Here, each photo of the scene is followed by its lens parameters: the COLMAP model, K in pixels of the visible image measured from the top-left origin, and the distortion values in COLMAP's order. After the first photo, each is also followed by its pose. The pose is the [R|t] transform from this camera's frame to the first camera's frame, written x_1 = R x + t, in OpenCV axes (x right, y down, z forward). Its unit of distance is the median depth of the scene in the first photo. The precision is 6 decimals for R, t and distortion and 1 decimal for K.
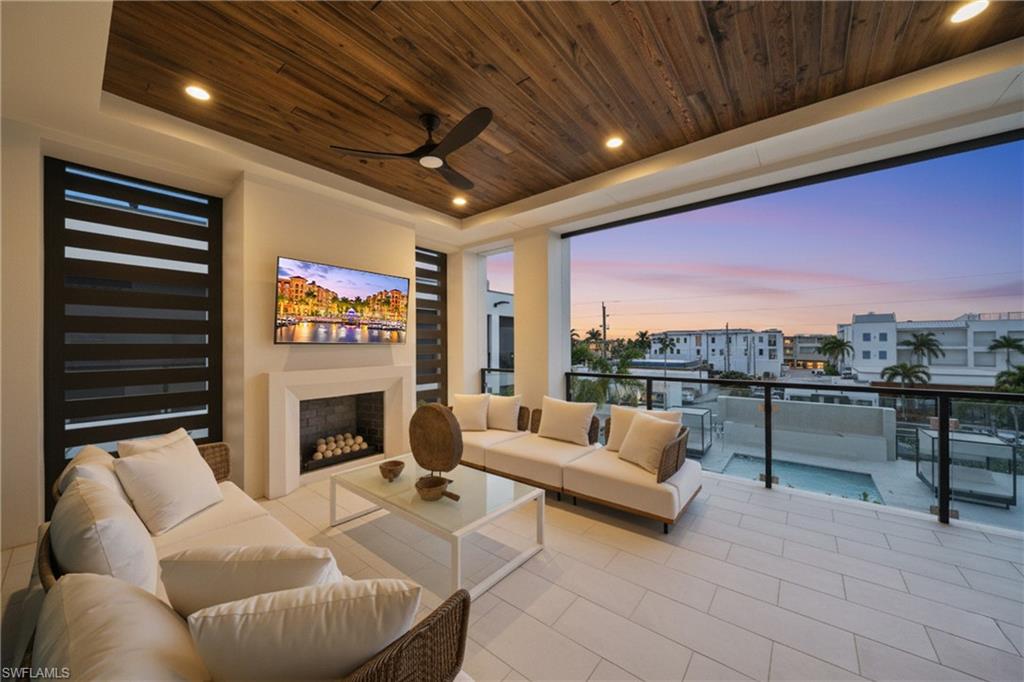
lens RADIAL K [[359.3, 0, 526.8], [0, 359.3, 344.3], [0, 0, 1]] dist [0.000056, 0.000104]
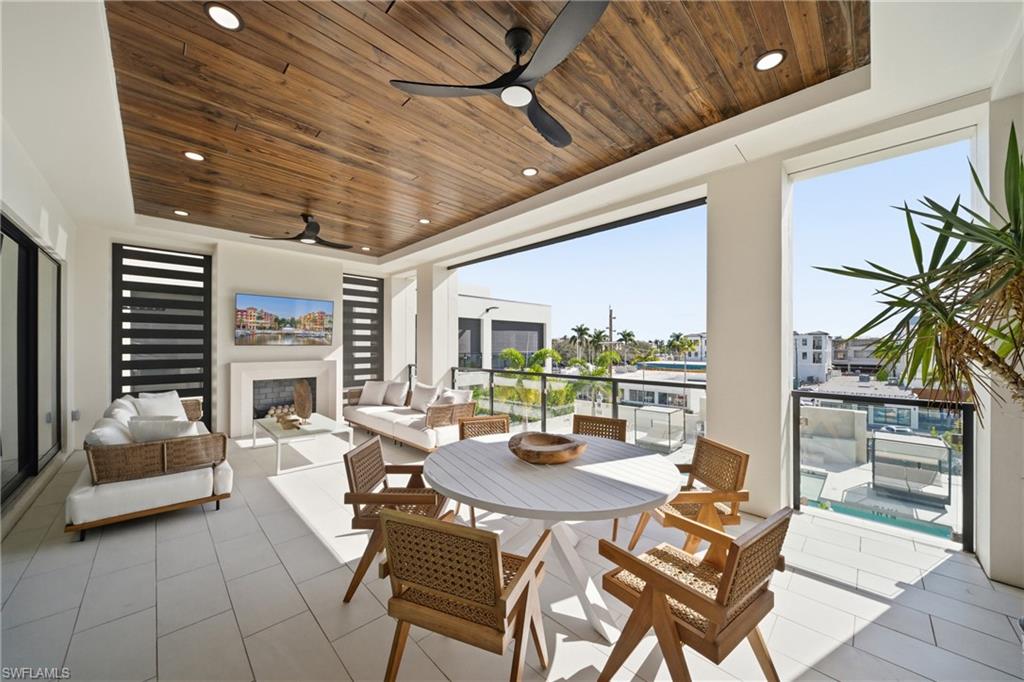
lens RADIAL K [[359.3, 0, 526.8], [0, 359.3, 344.3], [0, 0, 1]] dist [0.000056, 0.000104]
pose [[0.994083, 0.007915, -0.108337, 0.460399], [-0.008113, 0.999966, -0.001387, -0.007419], [0.108322, 0.002257, 0.994113, -0.283478]]
